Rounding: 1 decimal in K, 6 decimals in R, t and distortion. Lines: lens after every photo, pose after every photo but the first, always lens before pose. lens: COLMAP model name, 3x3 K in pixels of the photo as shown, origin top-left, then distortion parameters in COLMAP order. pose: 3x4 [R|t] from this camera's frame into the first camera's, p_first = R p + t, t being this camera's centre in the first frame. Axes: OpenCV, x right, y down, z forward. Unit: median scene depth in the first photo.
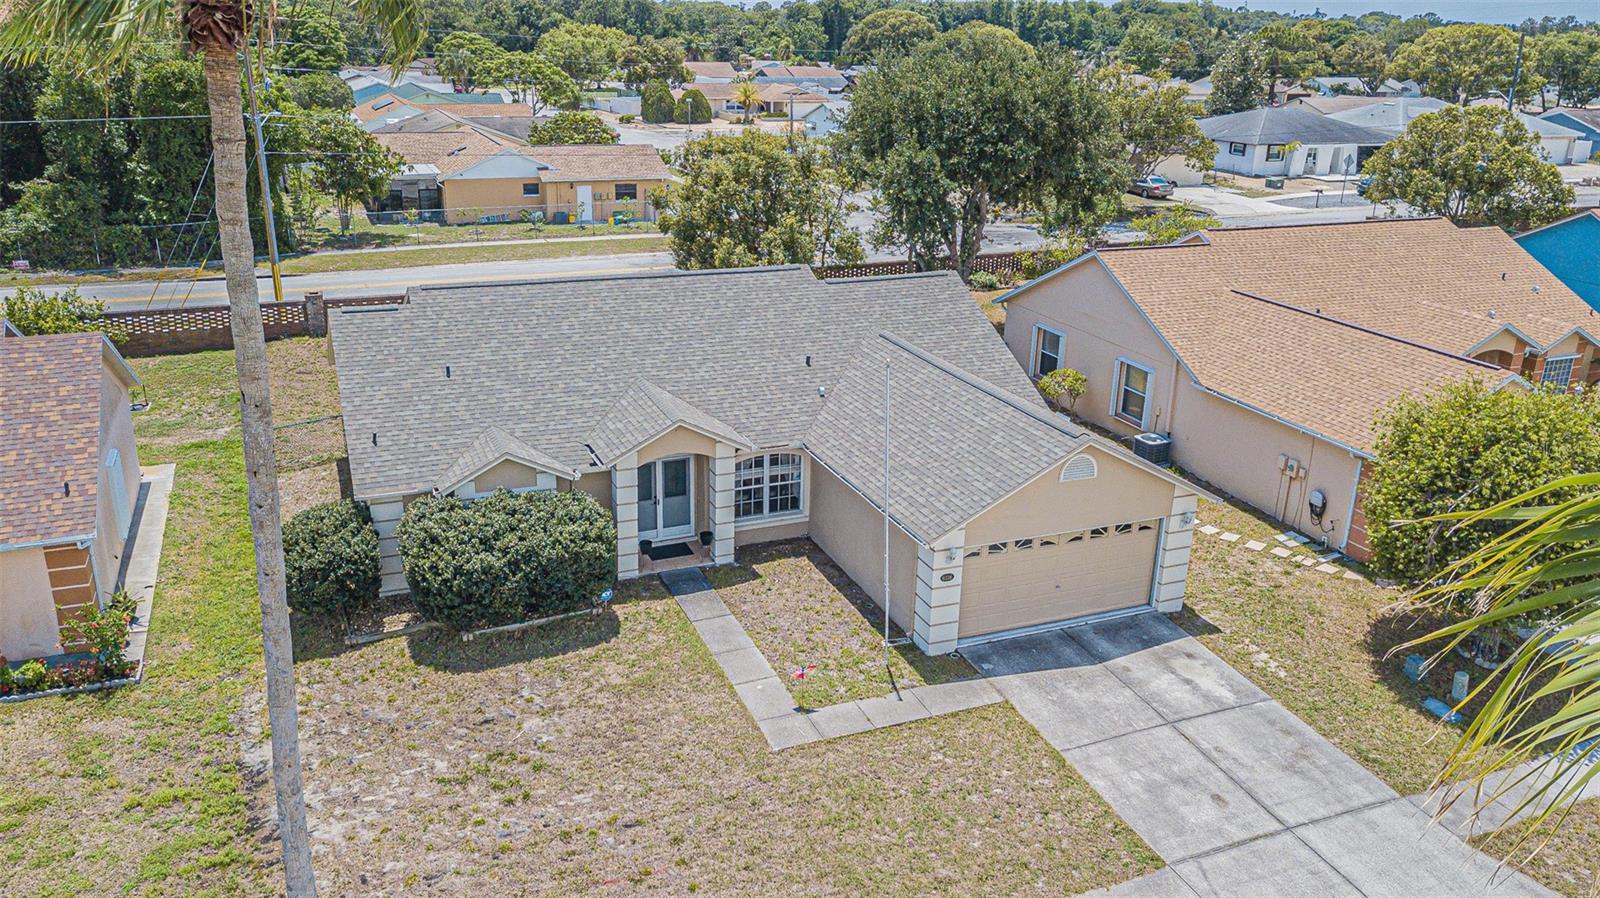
lens RADIAL K [[1203.3, 0, 797.8], [0, 1203.3, 447.1], [0, 0, 1]] dist [0.020240, -0.015314]
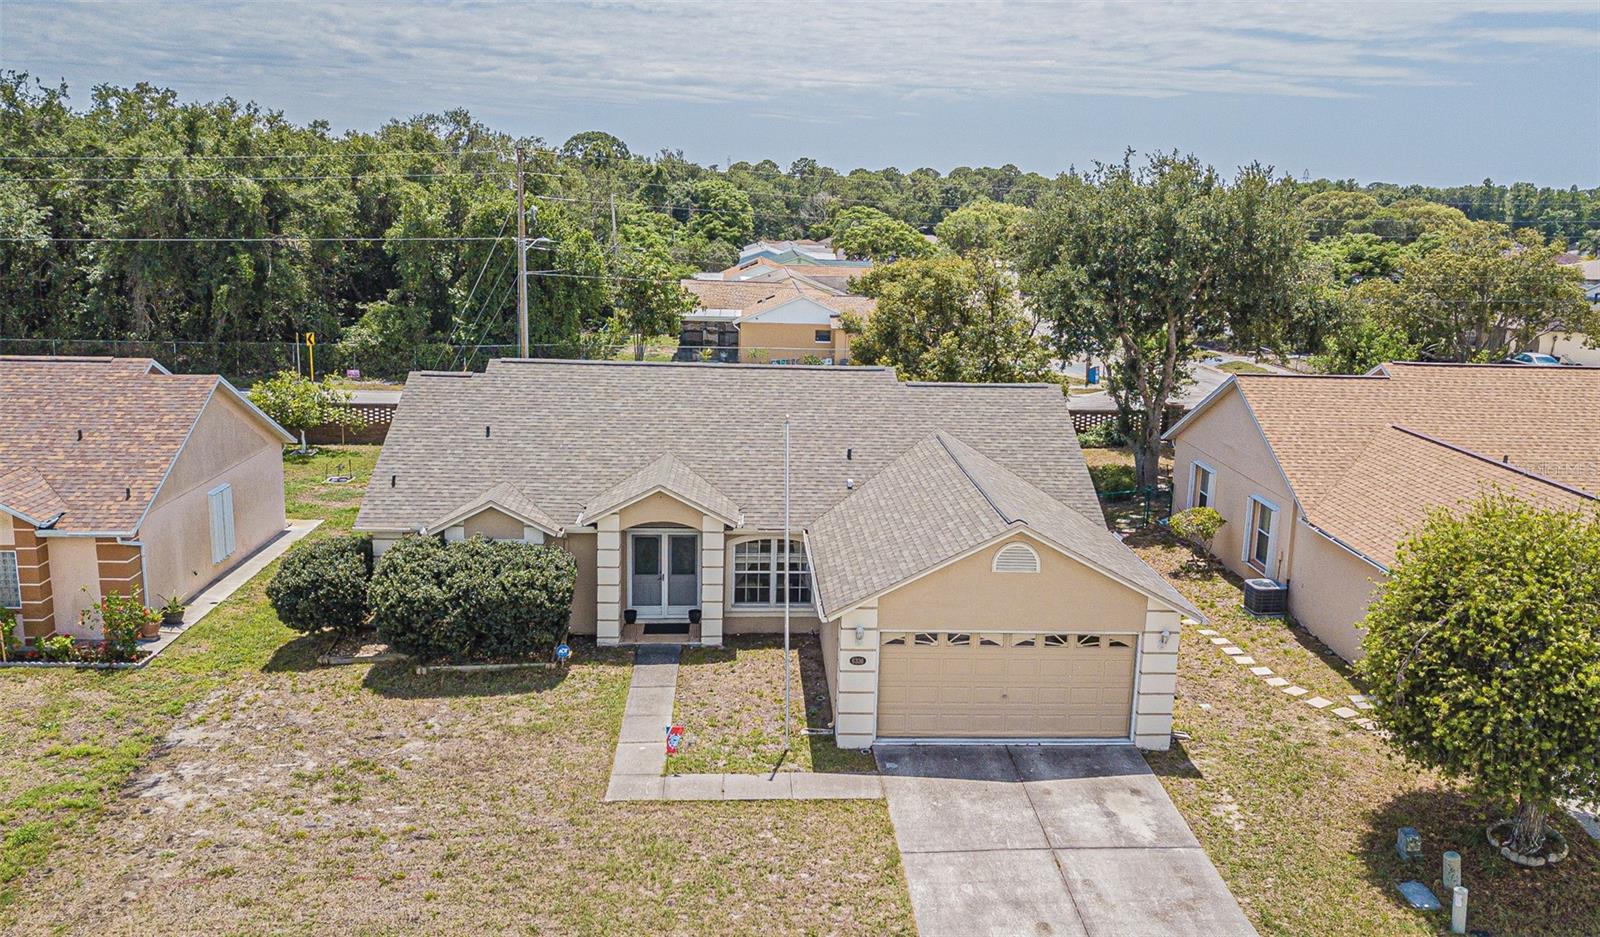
lens RADIAL K [[1285.1, 0, 839.9], [0, 1285.1, 462.8], [0, 0, 1]] dist [0.013179, -0.007014]
pose [[0.950229, 0.068546, -0.303918, 0.374641], [-0.112138, 0.985366, -0.128369, 0.080406], [0.290671, 0.156060, 0.944010, 0.035359]]
